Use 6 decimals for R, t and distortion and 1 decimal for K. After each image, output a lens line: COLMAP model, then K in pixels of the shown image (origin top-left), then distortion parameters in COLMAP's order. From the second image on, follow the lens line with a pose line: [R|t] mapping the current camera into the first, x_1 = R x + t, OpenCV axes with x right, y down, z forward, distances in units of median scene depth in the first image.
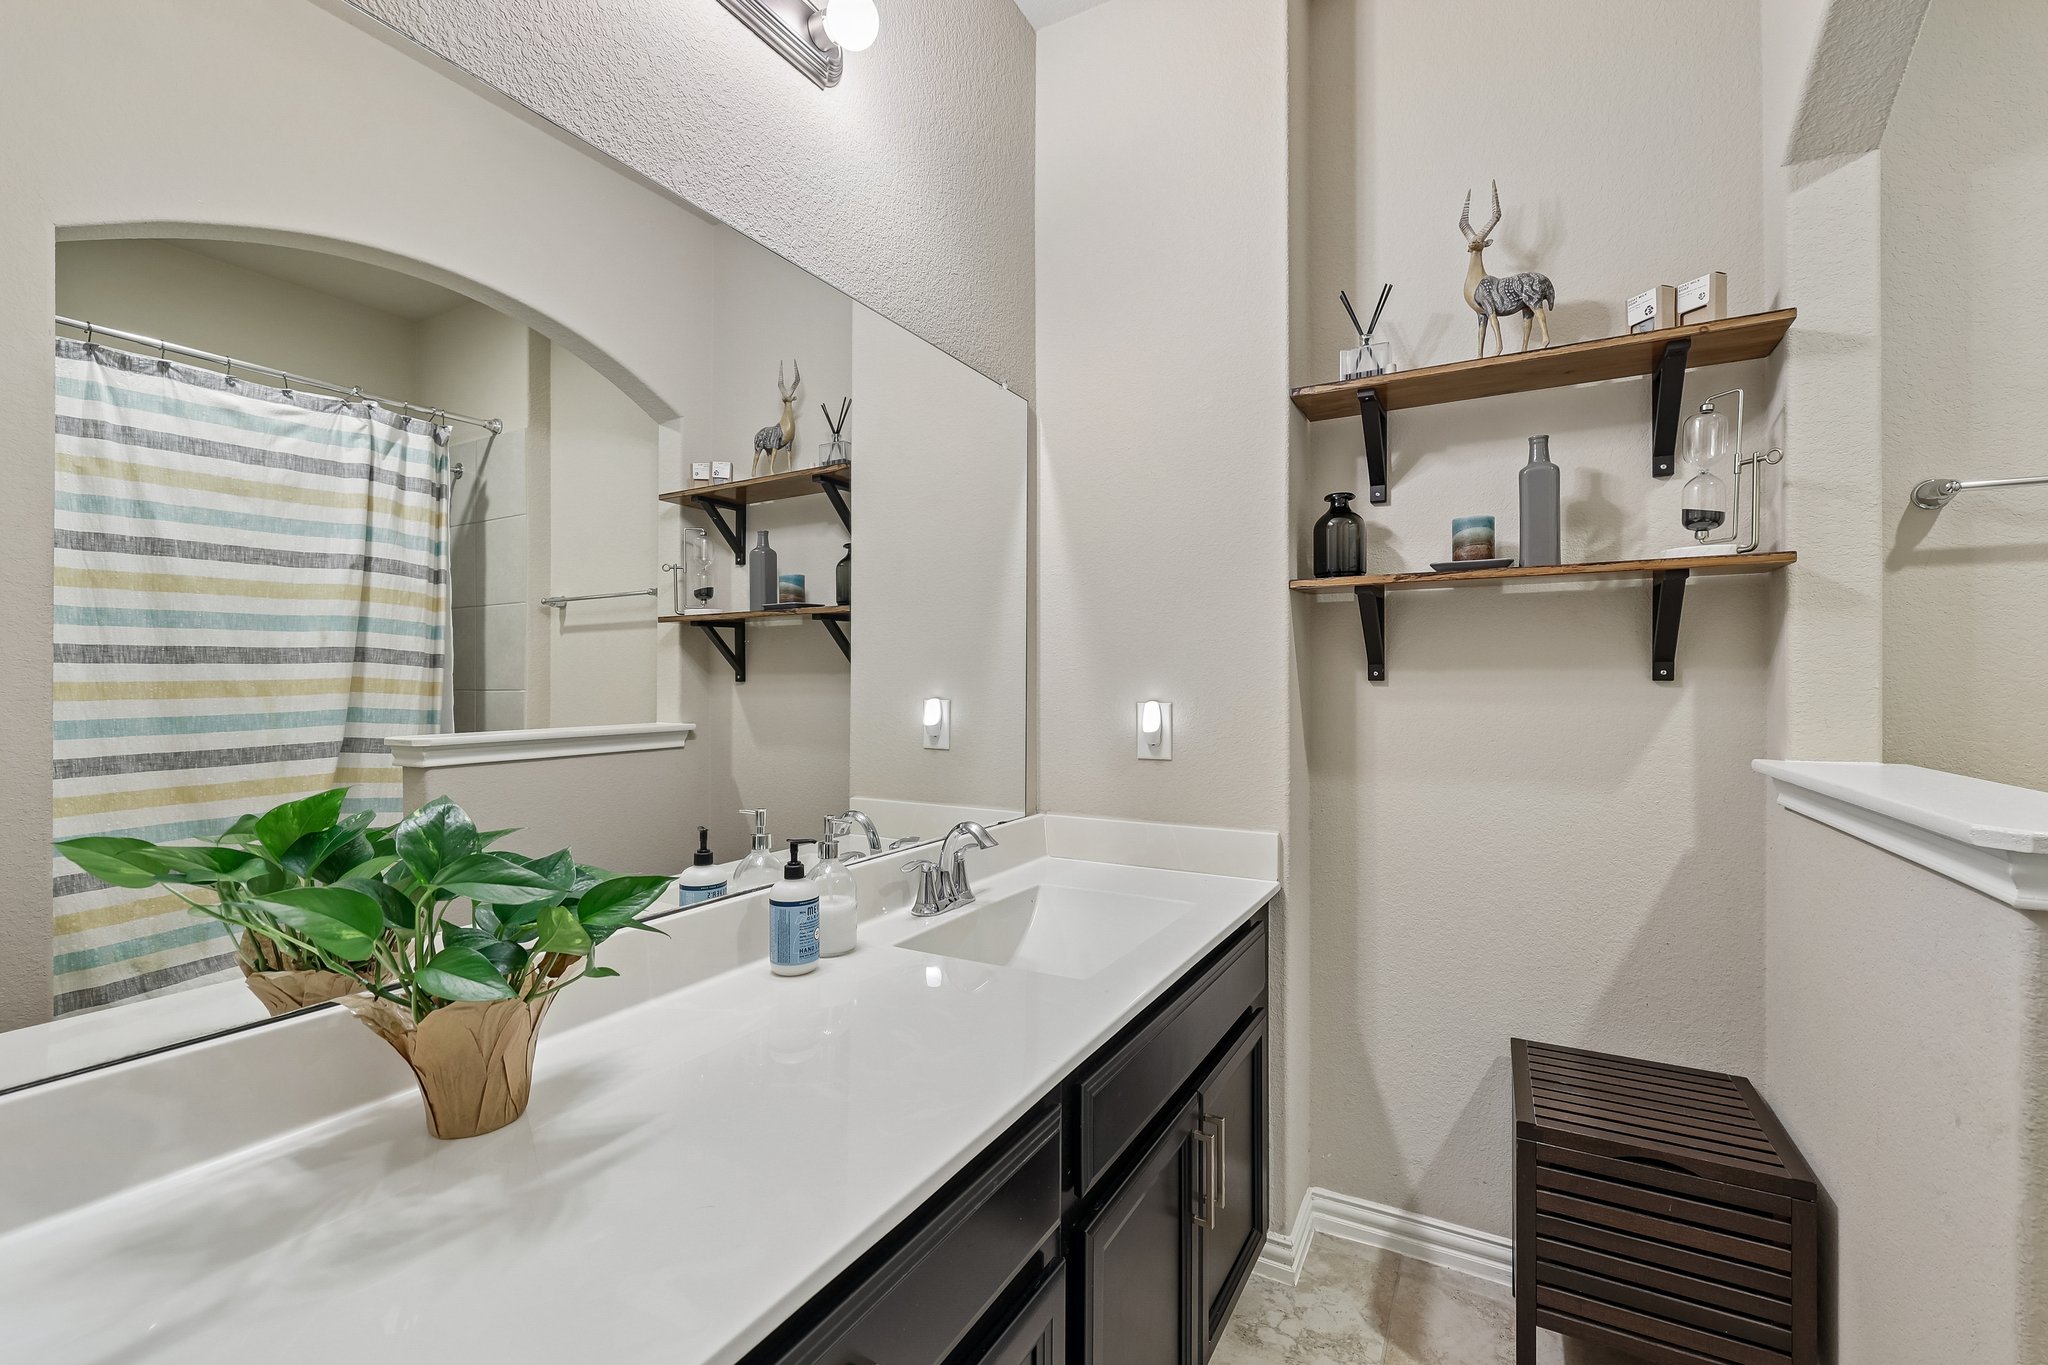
lens RADIAL K [[871.1, 0, 1021.4], [0, 871.1, 676.0], [0, 0, 1]] dist [-0.001643, 0.000936]
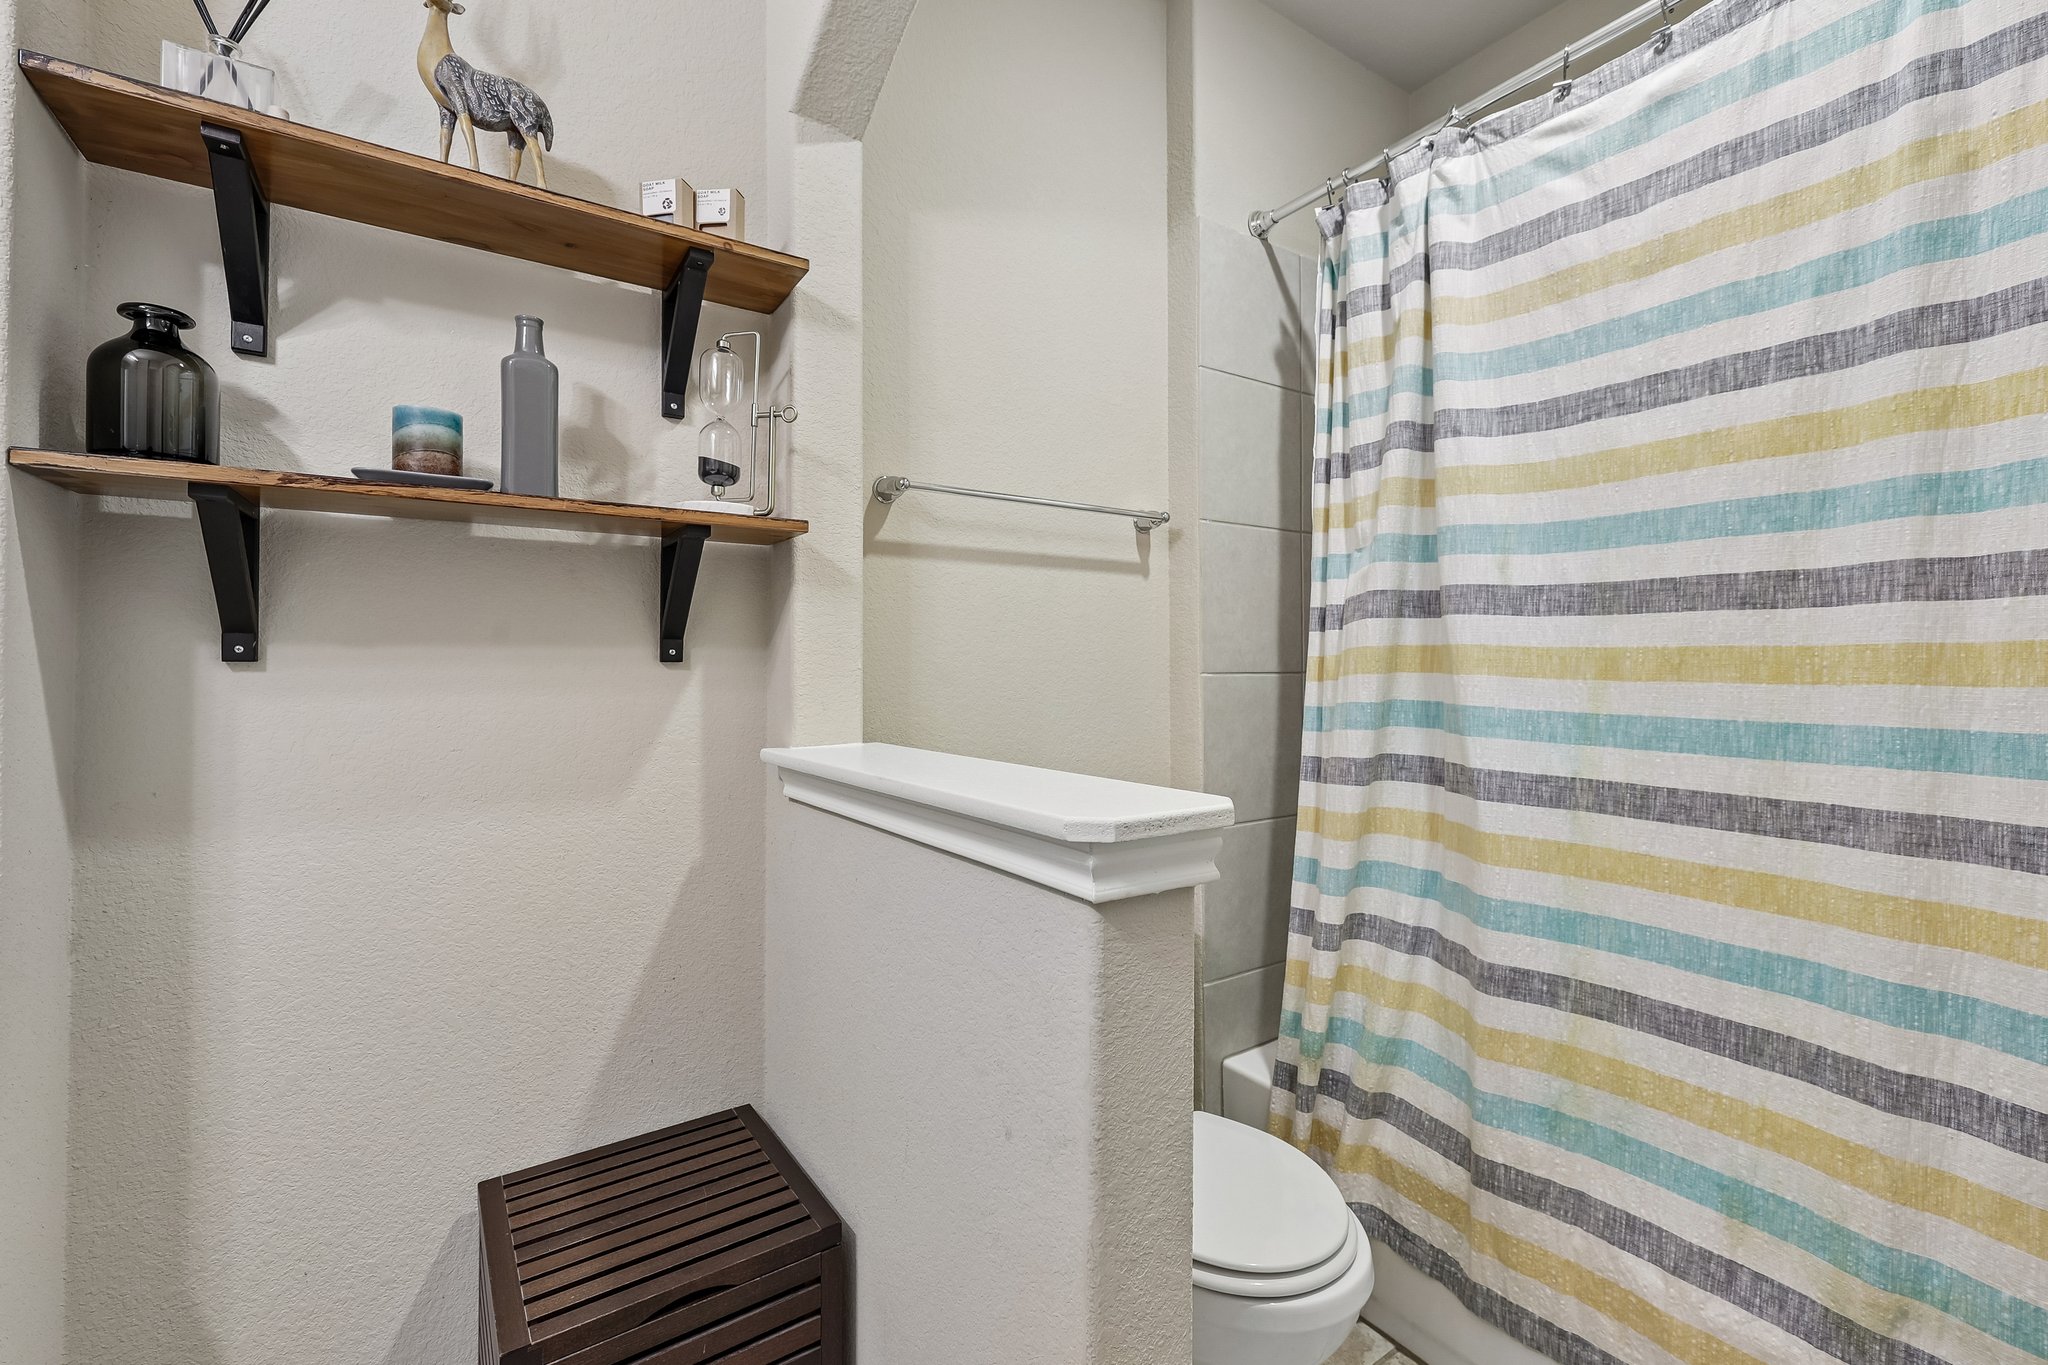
lens RADIAL K [[871.1, 0, 1034.3], [0, 871.1, 653.3], [0, 0, 1]] dist [-0.001643, 0.000936]
pose [[0.442745, 0.013835, 0.896541, 0.144852], [-0.001298, 0.999890, -0.014789, 0.008966], [-0.896647, 0.005385, 0.442714, 0.321218]]
